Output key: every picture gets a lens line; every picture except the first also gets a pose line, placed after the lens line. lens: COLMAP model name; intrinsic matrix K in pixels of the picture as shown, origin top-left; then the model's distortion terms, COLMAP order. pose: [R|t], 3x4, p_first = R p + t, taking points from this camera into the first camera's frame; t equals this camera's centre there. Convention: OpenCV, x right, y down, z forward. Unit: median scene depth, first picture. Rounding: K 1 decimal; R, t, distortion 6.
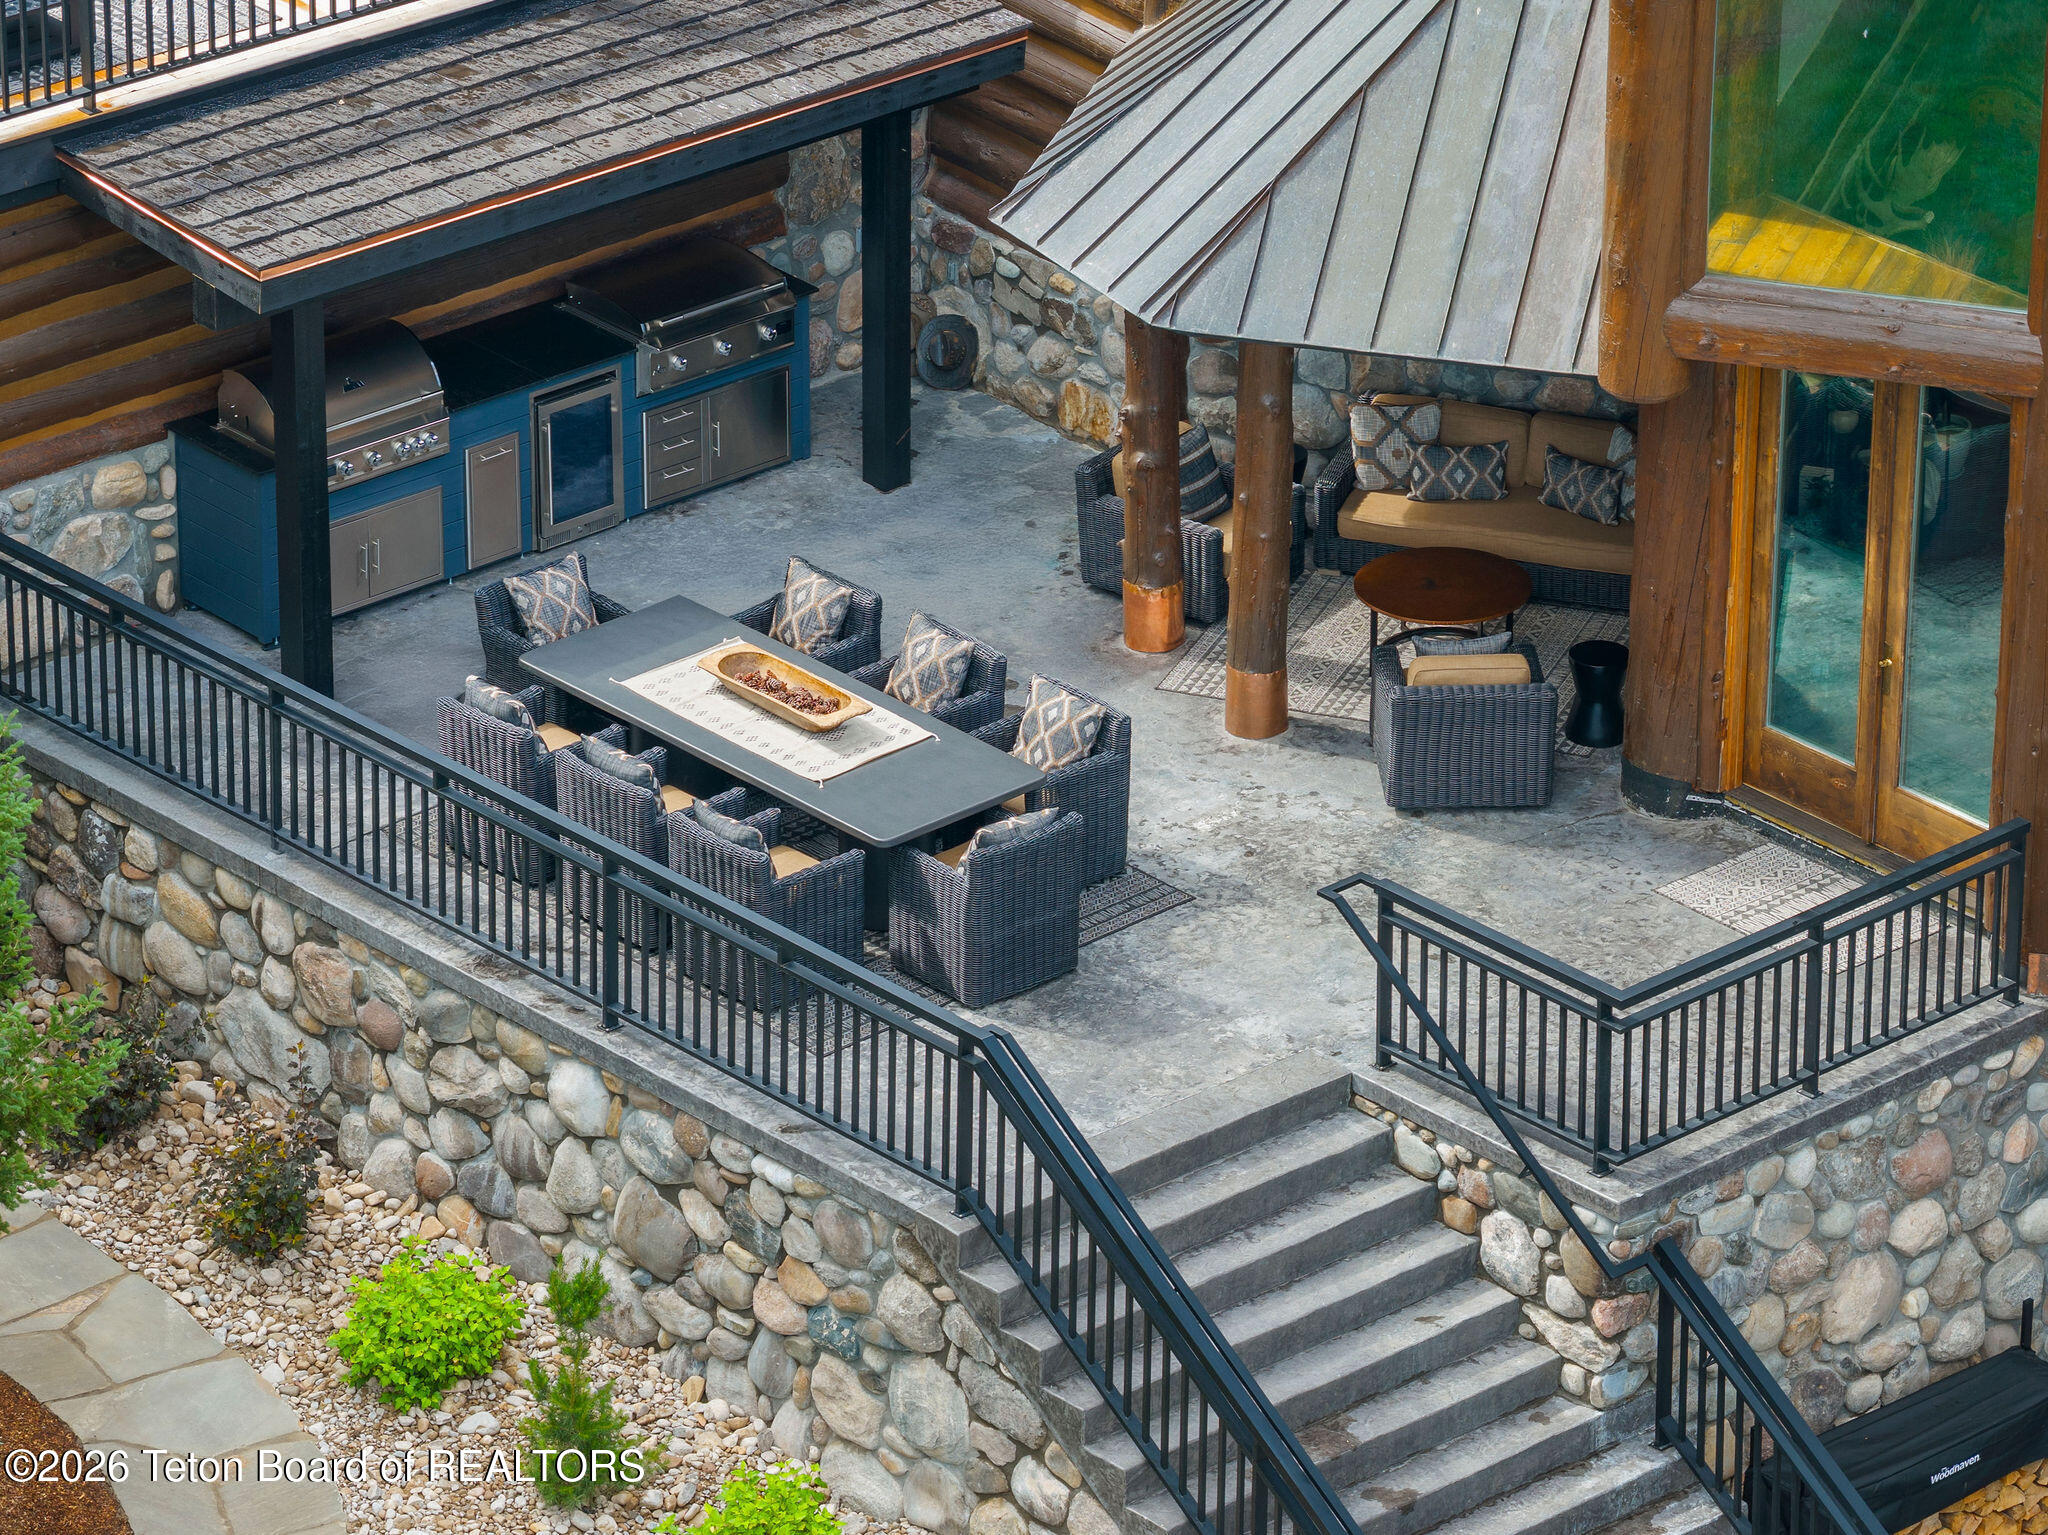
lens RADIAL K [[10168.0, 0, 1022.5], [0, 10168.0, 766.4], [0, 0, 1]] dist [0.310541, 0.000000]
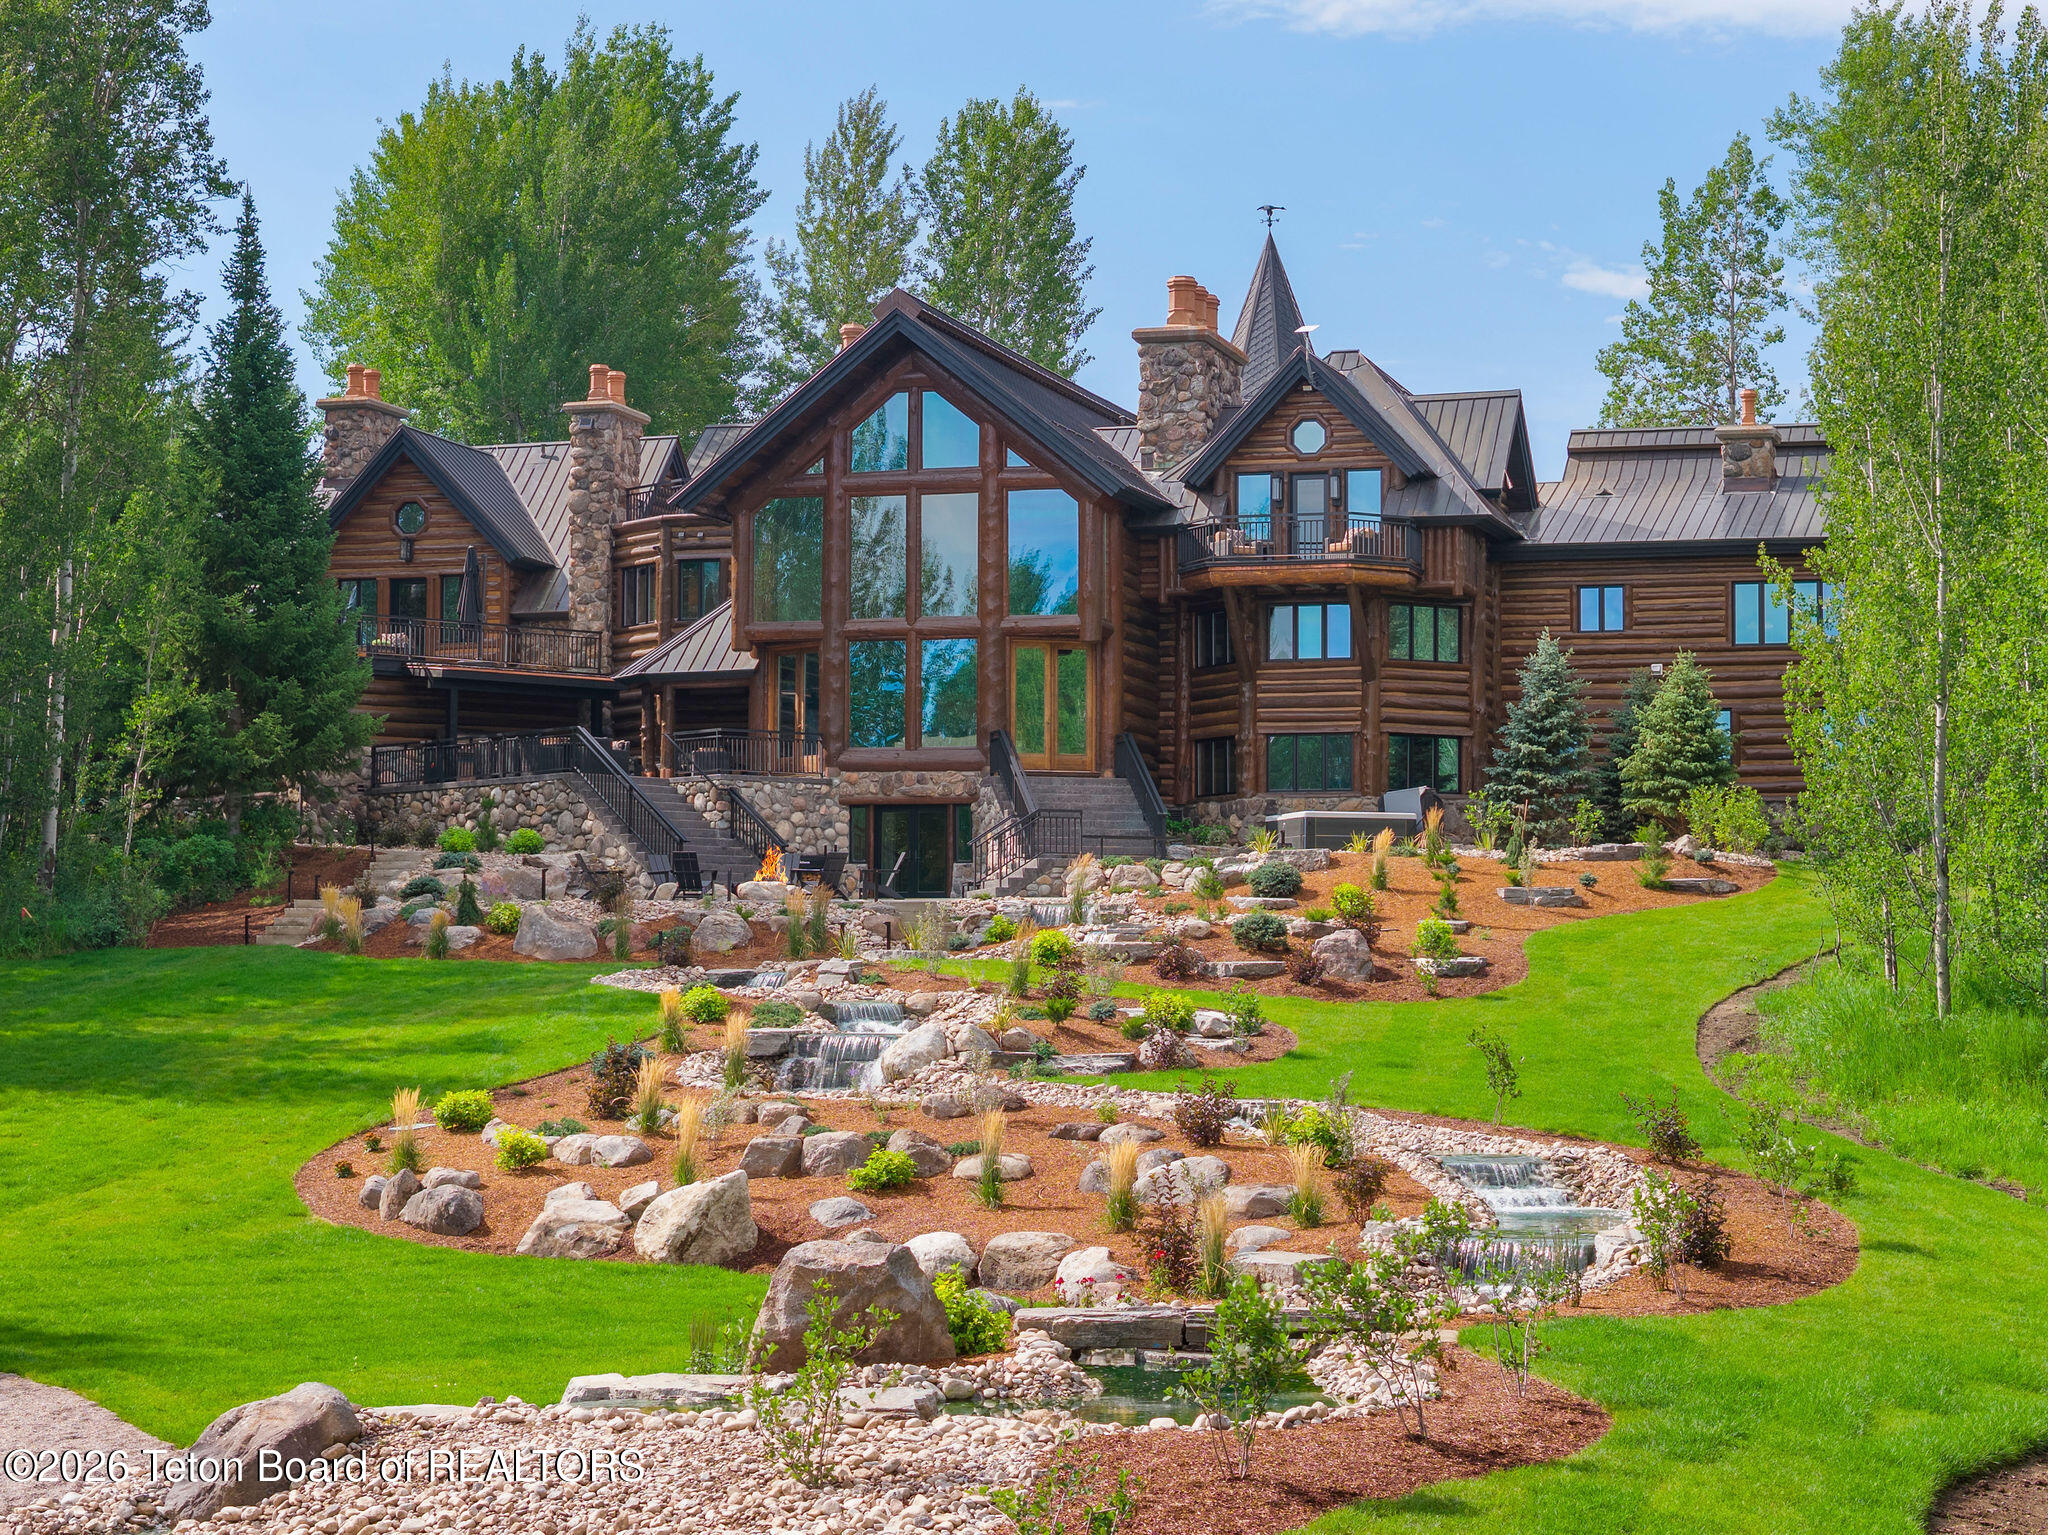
lens RADIAL K [[4107.8, 0, 1022.6], [0, 4107.8, 766.7], [0, 0, 1]] dist [-0.050953, 0.000000]
pose [[0.999946, -0.004664, -0.009259, 0.205903], [-0.000468, 0.871879, -0.489721, 0.914631], [0.010356, 0.489699, 0.871830, -0.568837]]
